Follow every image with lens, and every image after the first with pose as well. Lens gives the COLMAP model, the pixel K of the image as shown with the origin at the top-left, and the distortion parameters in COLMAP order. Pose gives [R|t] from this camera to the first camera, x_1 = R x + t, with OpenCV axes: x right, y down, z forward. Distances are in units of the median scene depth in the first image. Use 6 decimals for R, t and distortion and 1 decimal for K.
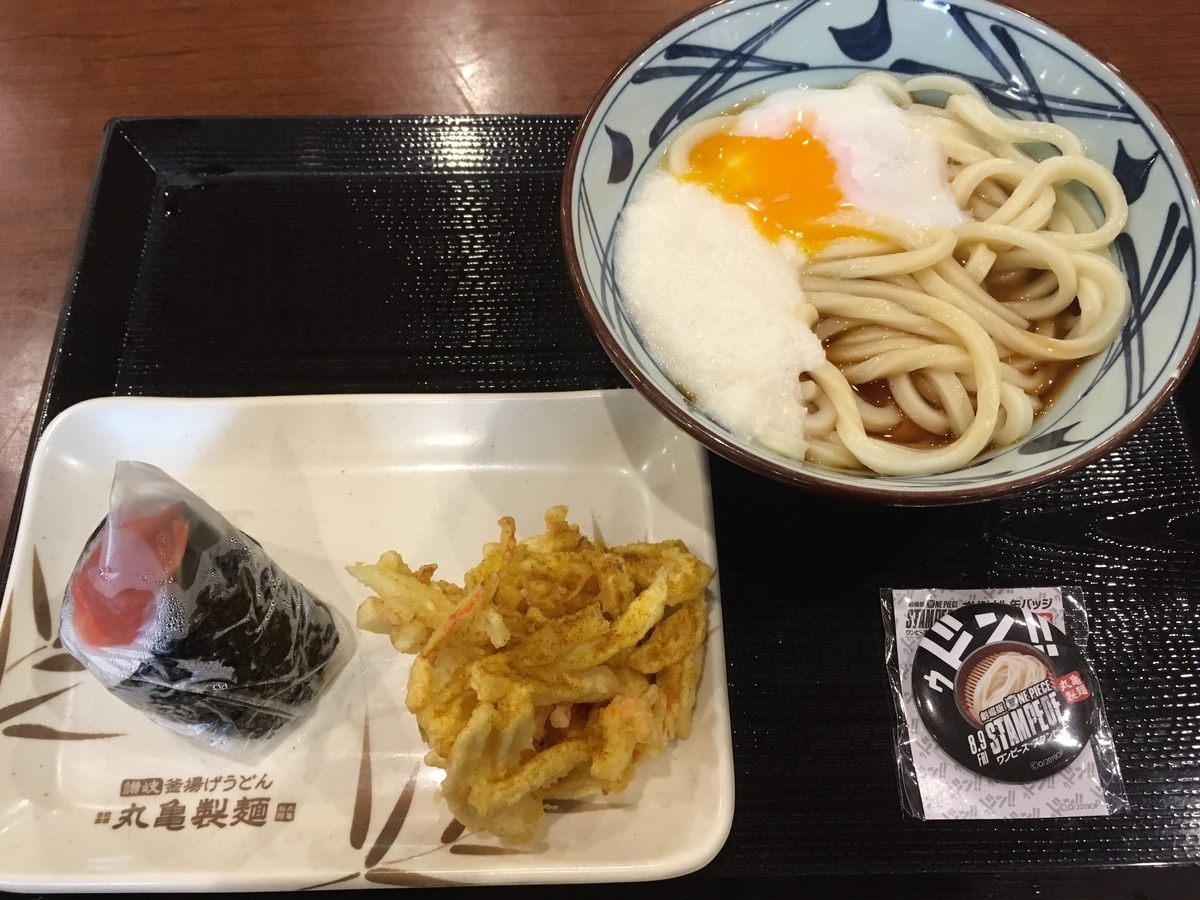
lens RADIAL K [[1072.5, 0, 600.0], [0, 1072.5, 450.0], [0, 0, 1]] dist [0.078142, -0.177444]
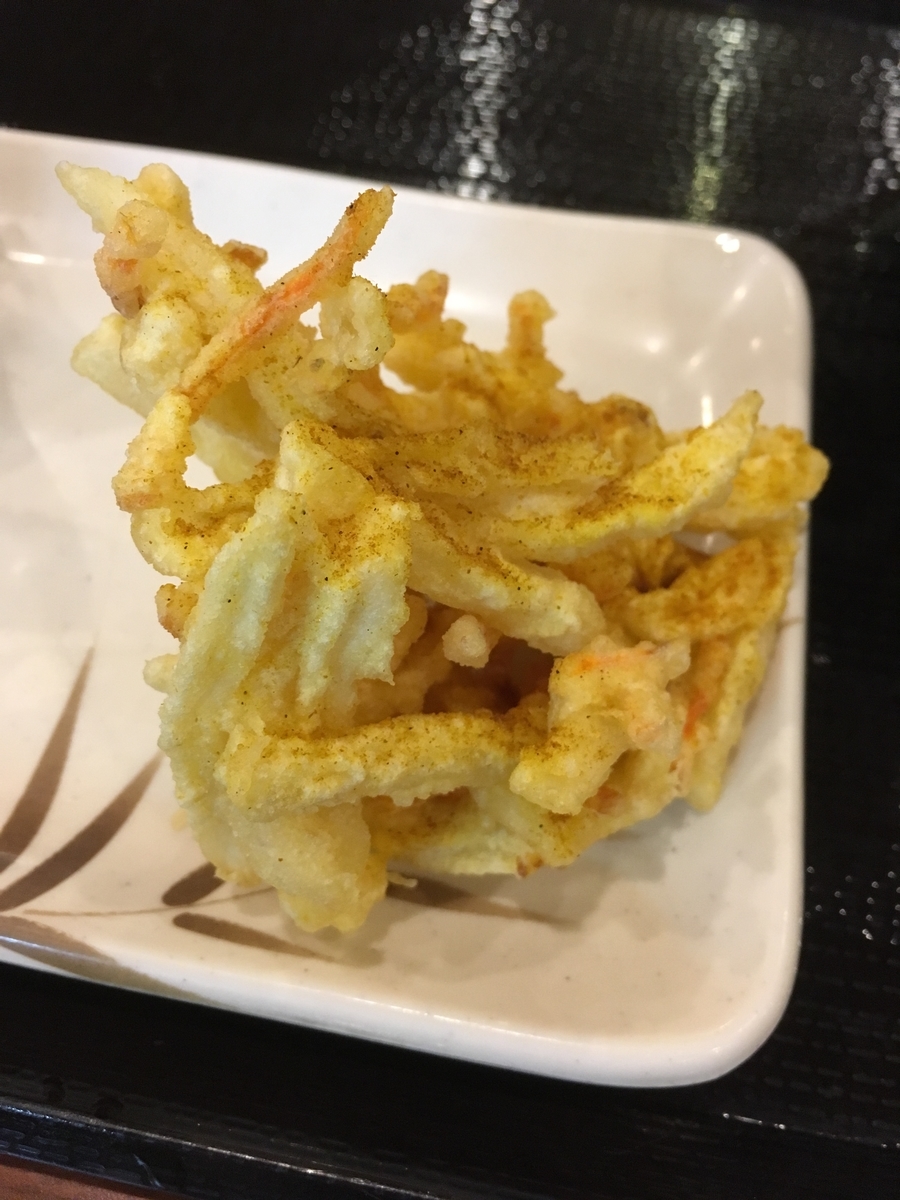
lens RADIAL K [[1072.5, 0, 450.0], [0, 1072.5, 600.0], [0, 0, 1]] dist [0.078142, -0.177444]
pose [[0.977170, 0.193064, -0.088684, -0.007451], [-0.201021, 0.975276, -0.091798, 0.249204], [0.068769, 0.107529, 0.991821, 0.518446]]
